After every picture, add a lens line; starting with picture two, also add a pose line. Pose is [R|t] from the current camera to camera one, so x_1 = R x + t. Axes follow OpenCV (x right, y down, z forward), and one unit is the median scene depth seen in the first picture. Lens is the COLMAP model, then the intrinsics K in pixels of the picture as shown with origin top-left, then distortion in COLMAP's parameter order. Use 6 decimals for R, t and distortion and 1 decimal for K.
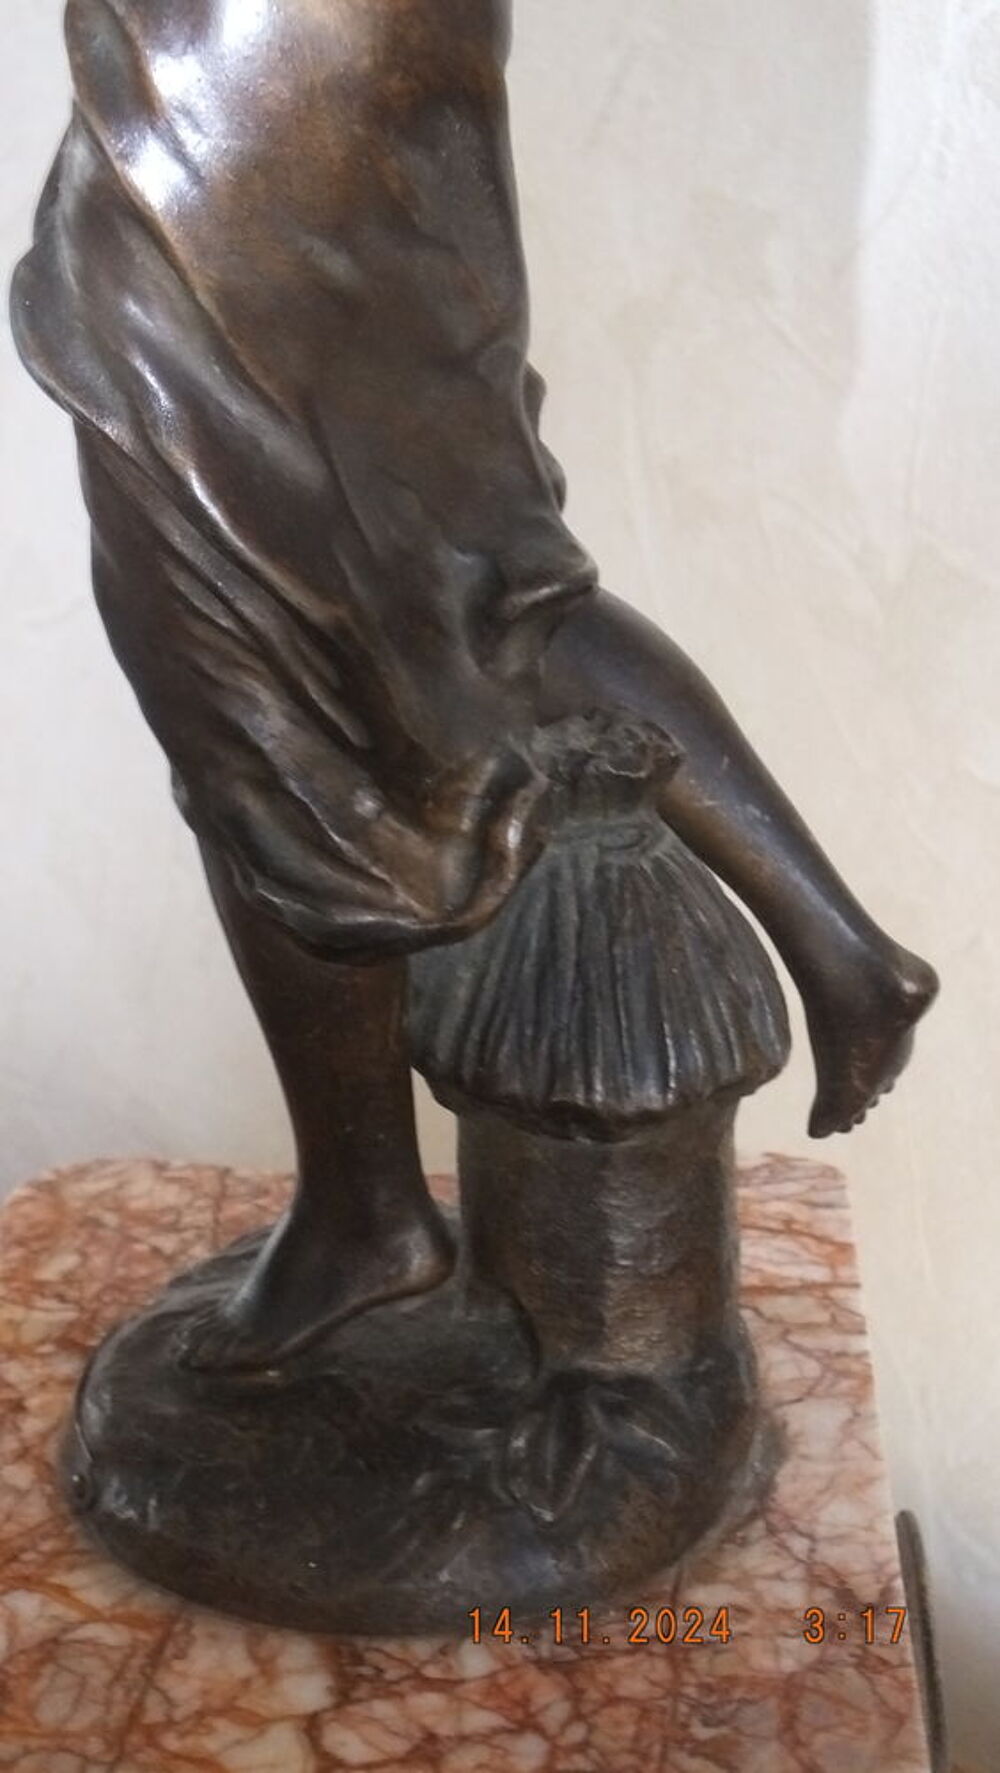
lens RADIAL K [[2862.8, 0, 500.0], [0, 2862.8, 886.5], [0, 0, 1]] dist [-0.094766, -0.017560]
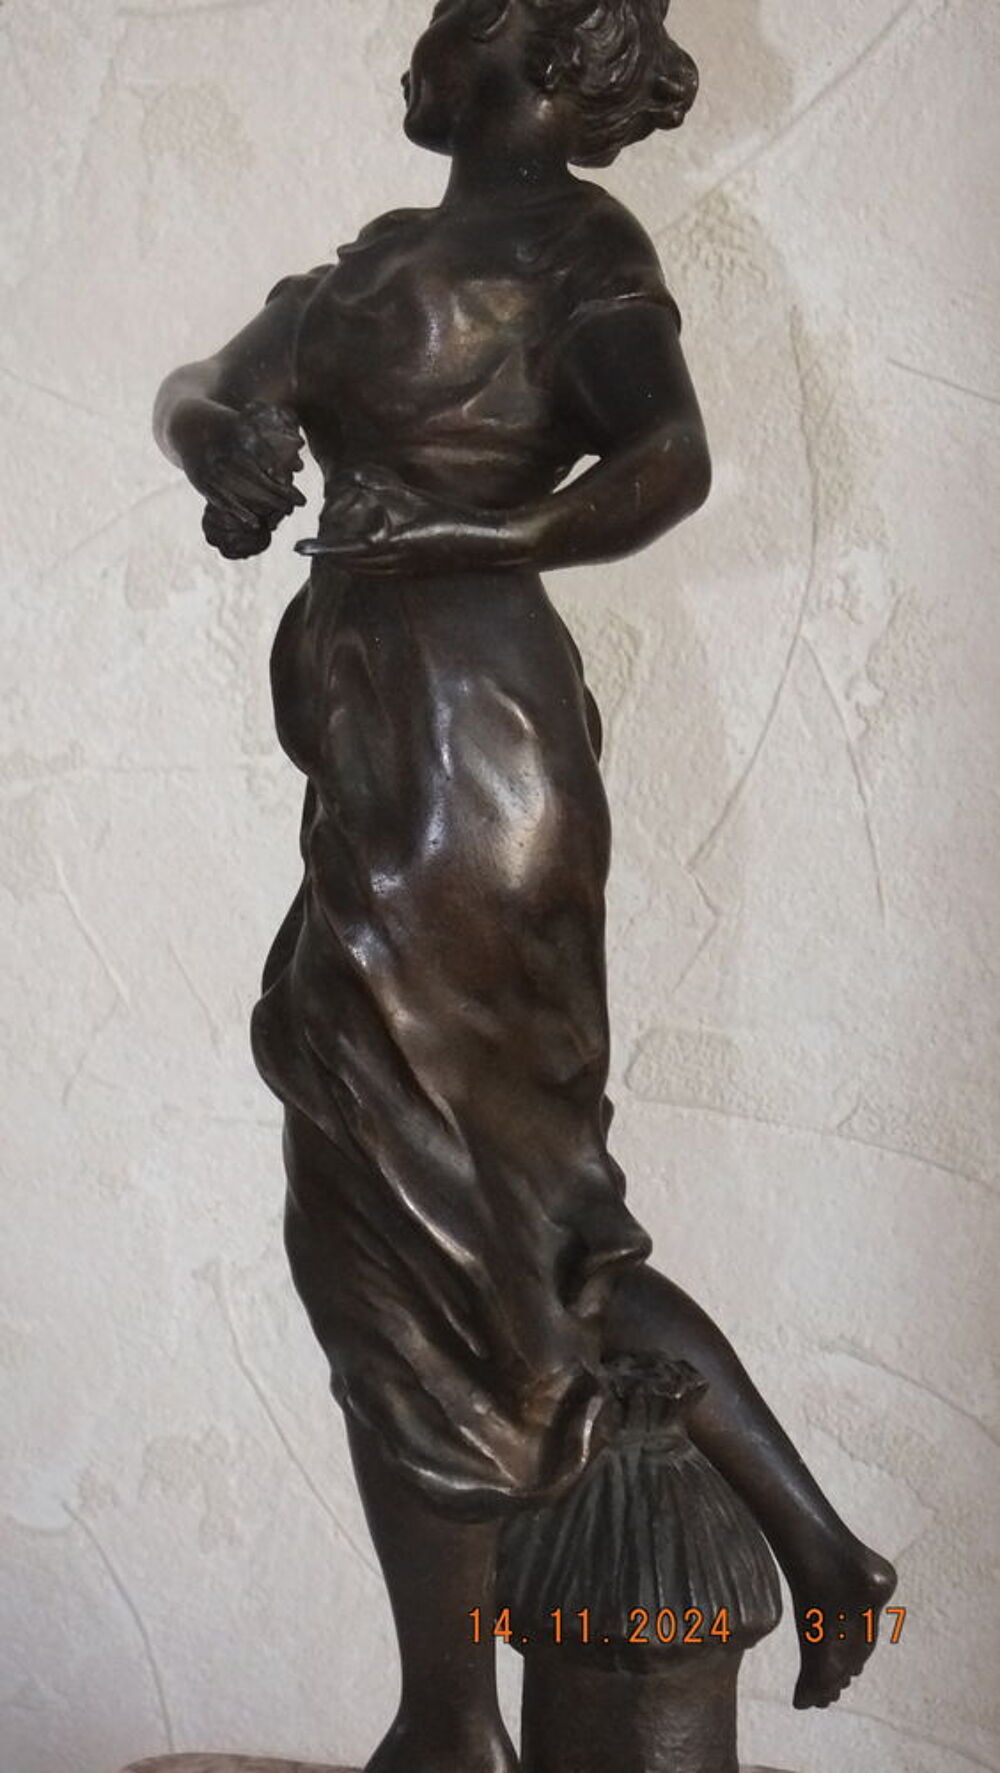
lens RADIAL K [[4029.0, 0, 500.0], [0, 4029.0, 886.5], [0, 0, 1]] dist [-0.081721, -0.077271]
pose [[0.998505, 0.046170, 0.029252, -0.101648], [-0.037828, 0.970072, -0.239853, 0.187979], [-0.039450, 0.238387, 0.970369, -0.907703]]
